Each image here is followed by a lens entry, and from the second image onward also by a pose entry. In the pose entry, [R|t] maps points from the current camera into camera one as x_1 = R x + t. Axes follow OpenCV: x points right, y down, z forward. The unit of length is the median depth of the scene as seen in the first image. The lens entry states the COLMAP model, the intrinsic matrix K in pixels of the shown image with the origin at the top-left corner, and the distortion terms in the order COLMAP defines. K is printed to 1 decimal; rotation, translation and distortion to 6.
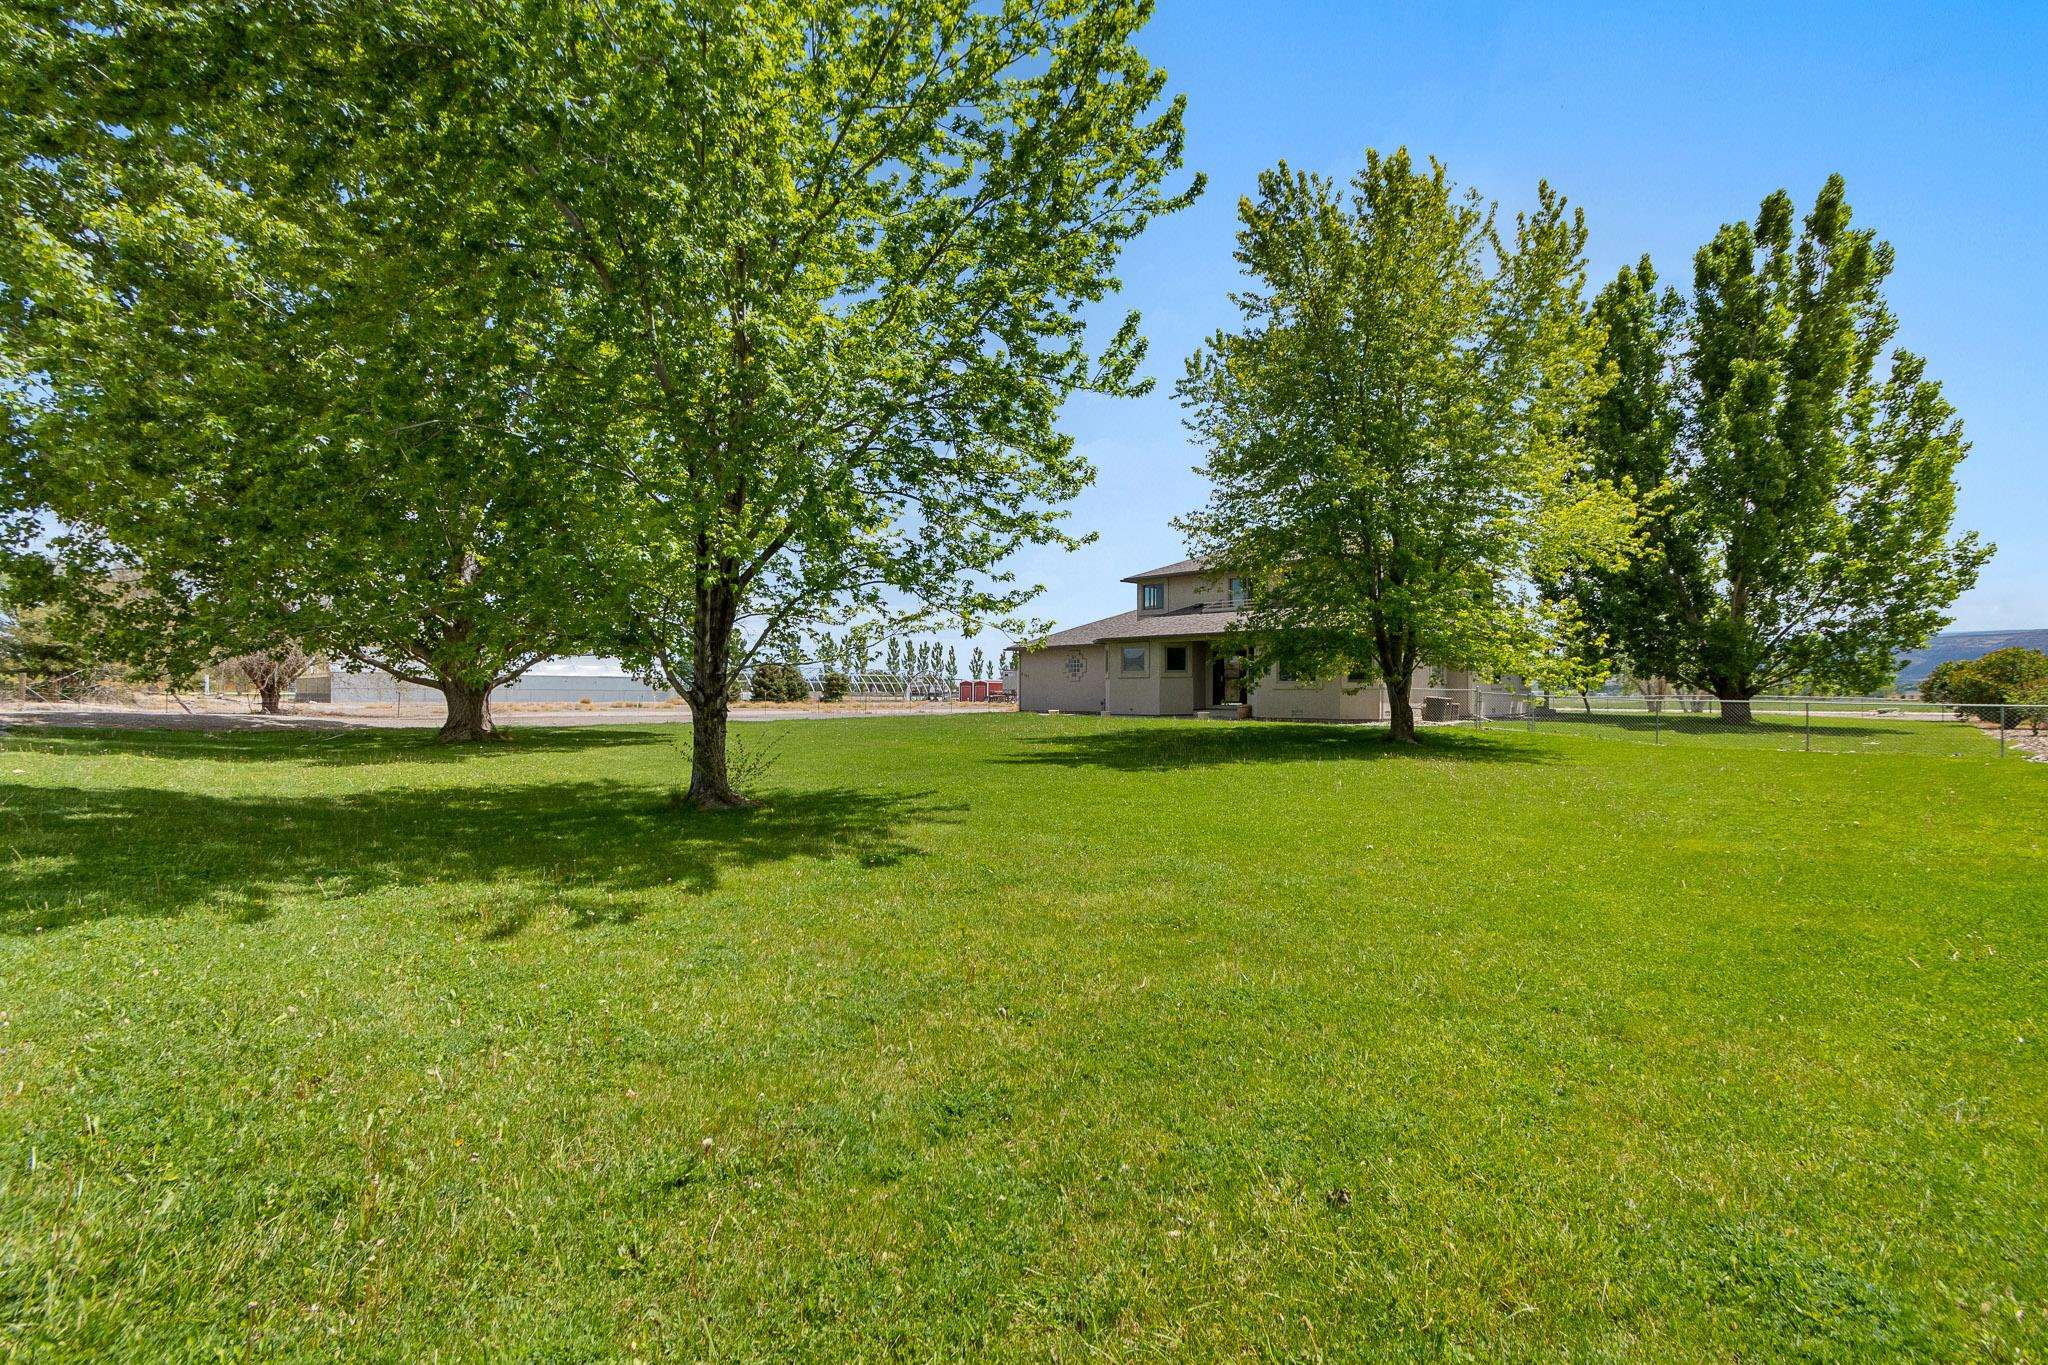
lens RADIAL K [[892.5, 0, 1024.4], [0, 892.5, 684.6], [0, 0, 1]] dist [-0.000242, 0.000049]
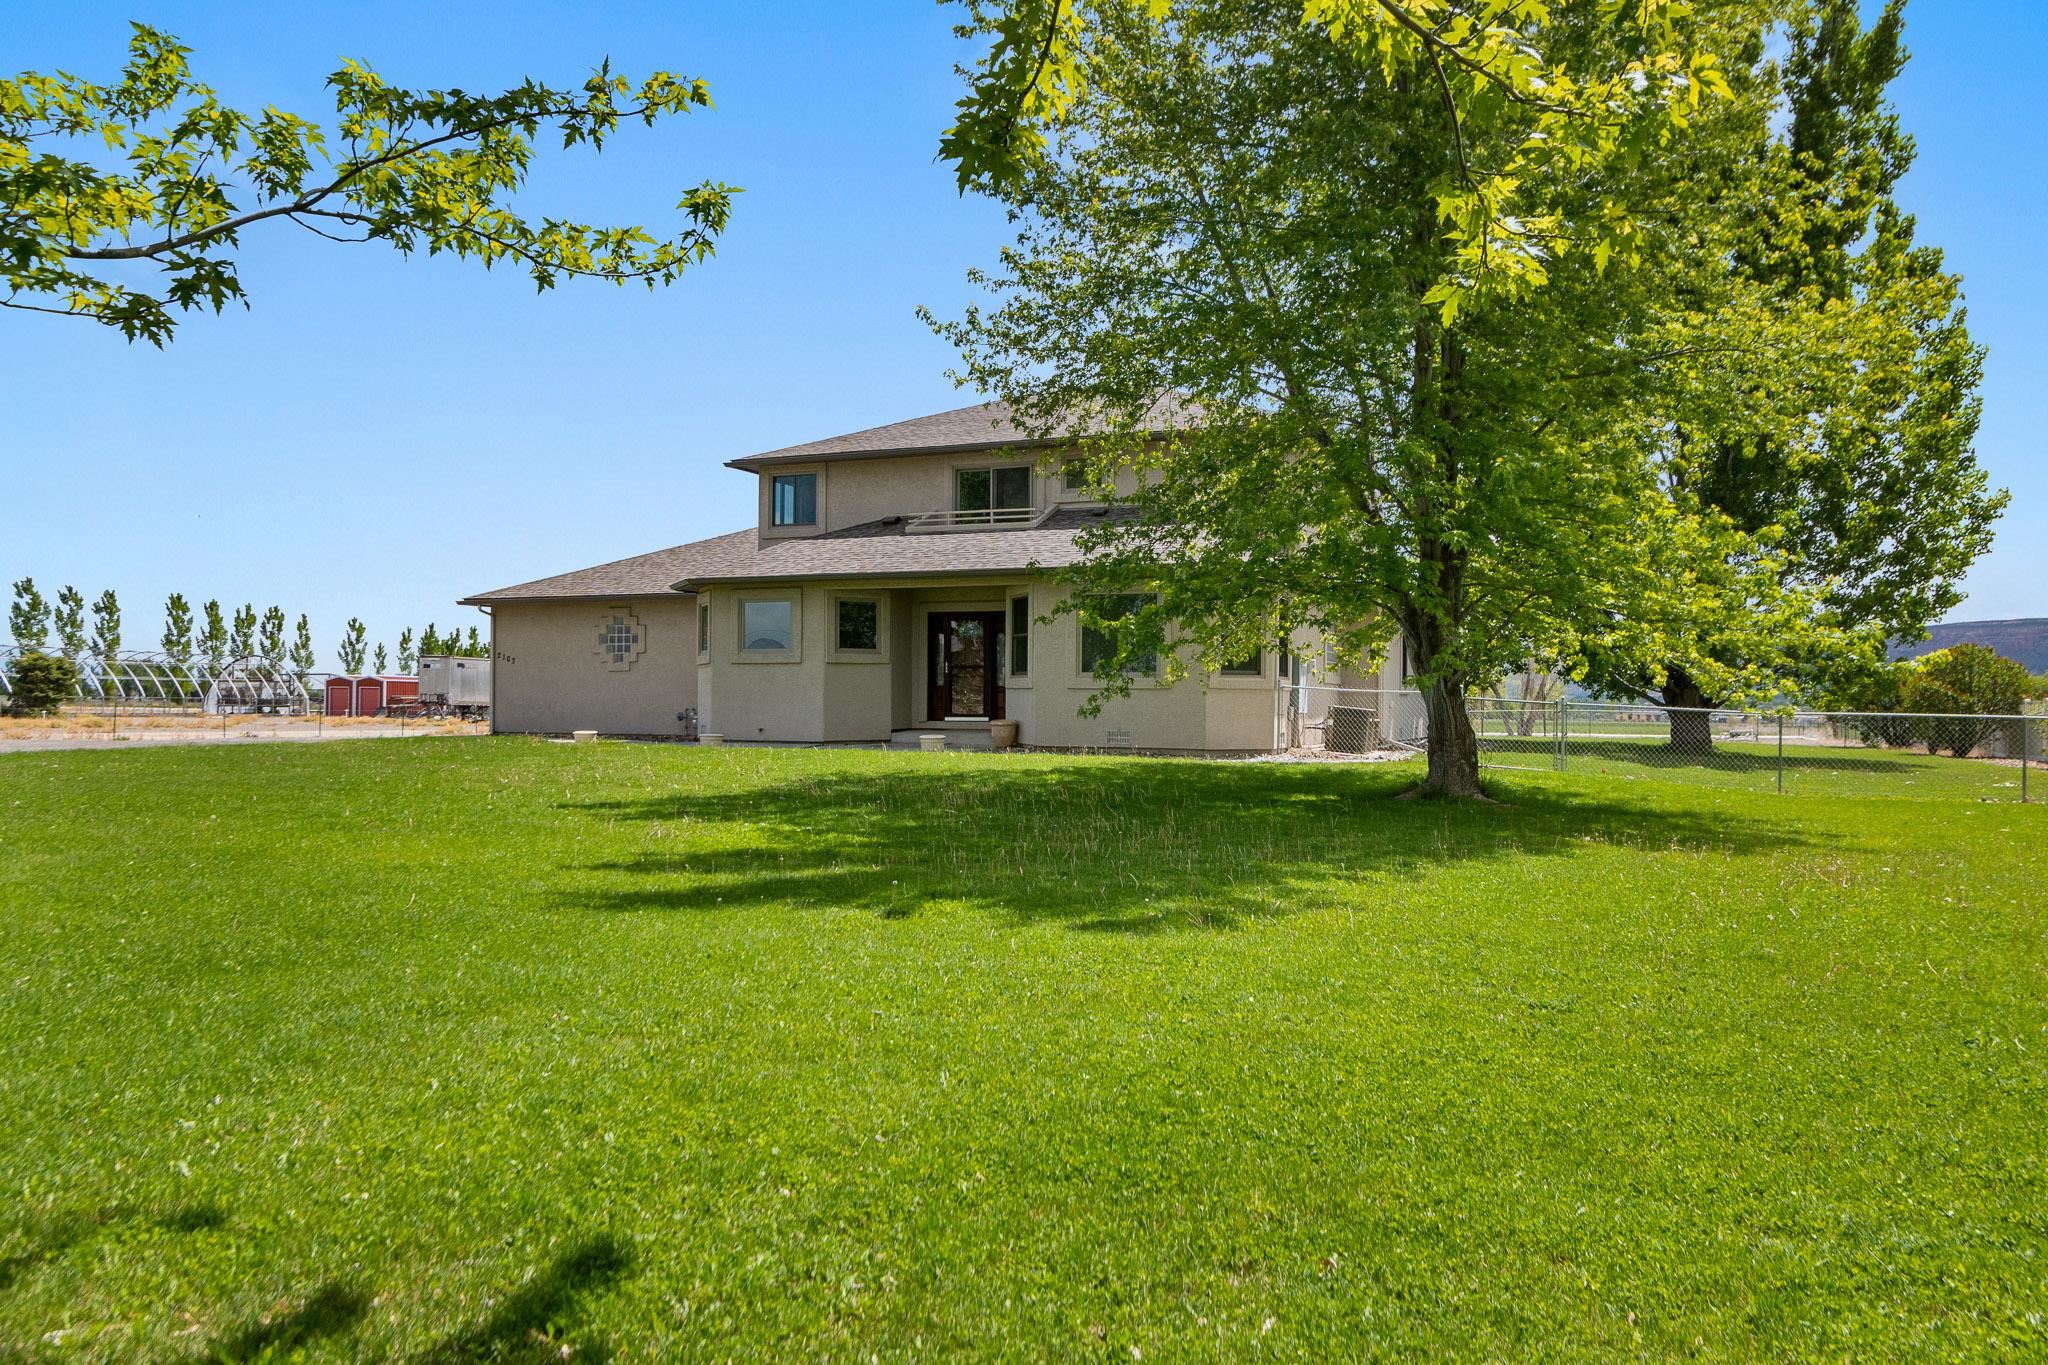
lens RADIAL K [[1467.4, 0, 1024.2], [0, 1467.4, 688.8], [0, 0, 1]] dist [0.005808, -0.002832]
pose [[0.929824, 0.010158, 0.367864, -0.032921], [-0.009666, 0.999948, -0.003180, 0.006028], [-0.367877, -0.000599, 0.929874, 0.200108]]
